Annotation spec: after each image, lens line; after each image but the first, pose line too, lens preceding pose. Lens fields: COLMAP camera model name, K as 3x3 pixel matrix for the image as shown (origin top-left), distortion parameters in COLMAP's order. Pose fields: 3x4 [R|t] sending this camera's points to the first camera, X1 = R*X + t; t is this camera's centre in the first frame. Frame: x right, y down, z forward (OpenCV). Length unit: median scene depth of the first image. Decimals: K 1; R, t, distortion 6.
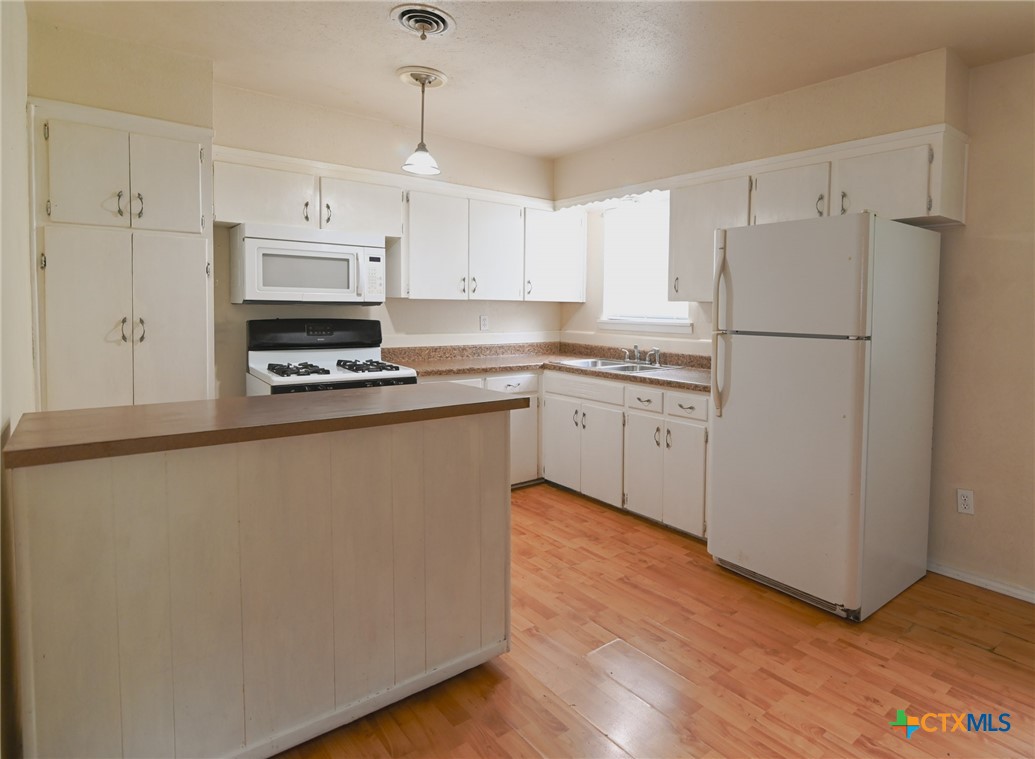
lens RADIAL K [[560.3, 0, 518.5], [0, 560.3, 318.2], [0, 0, 1]] dist [-0.006907, -0.001594]
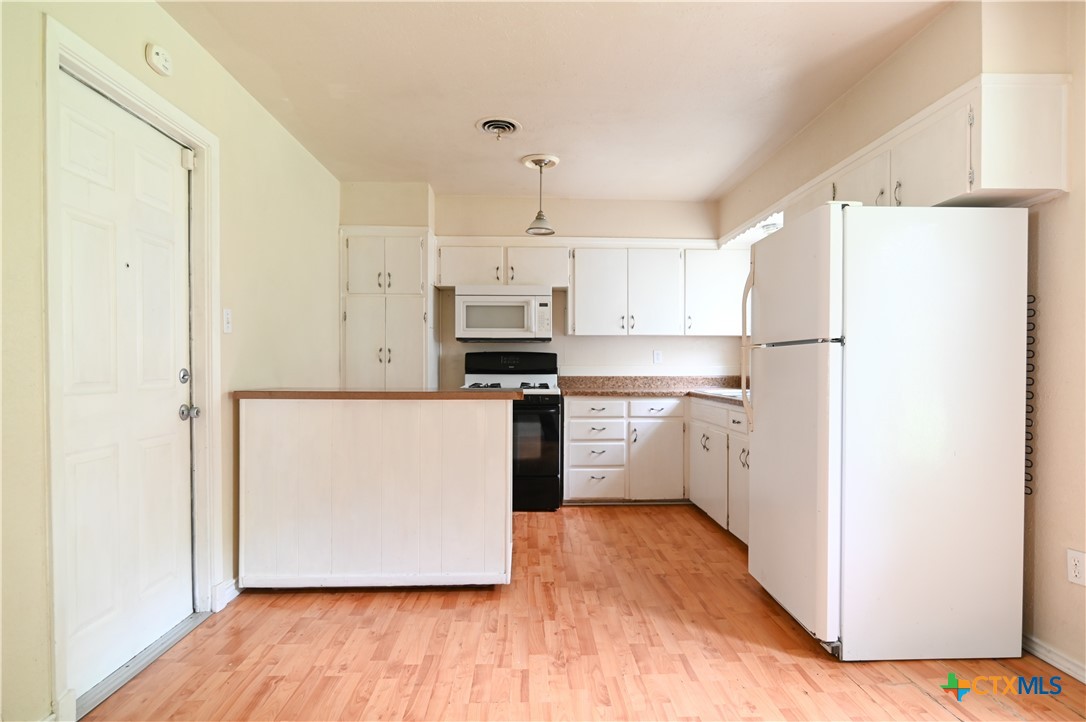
lens RADIAL K [[535.2, 0, 543.0], [0, 535.2, 361.0], [0, 0, 1]] dist [-0.001258, -0.000215]
pose [[0.800004, -0.011769, -0.599879, 0.496119], [-0.009422, 0.999438, -0.032173, 0.066255], [0.599921, 0.031390, 0.799443, 0.012395]]
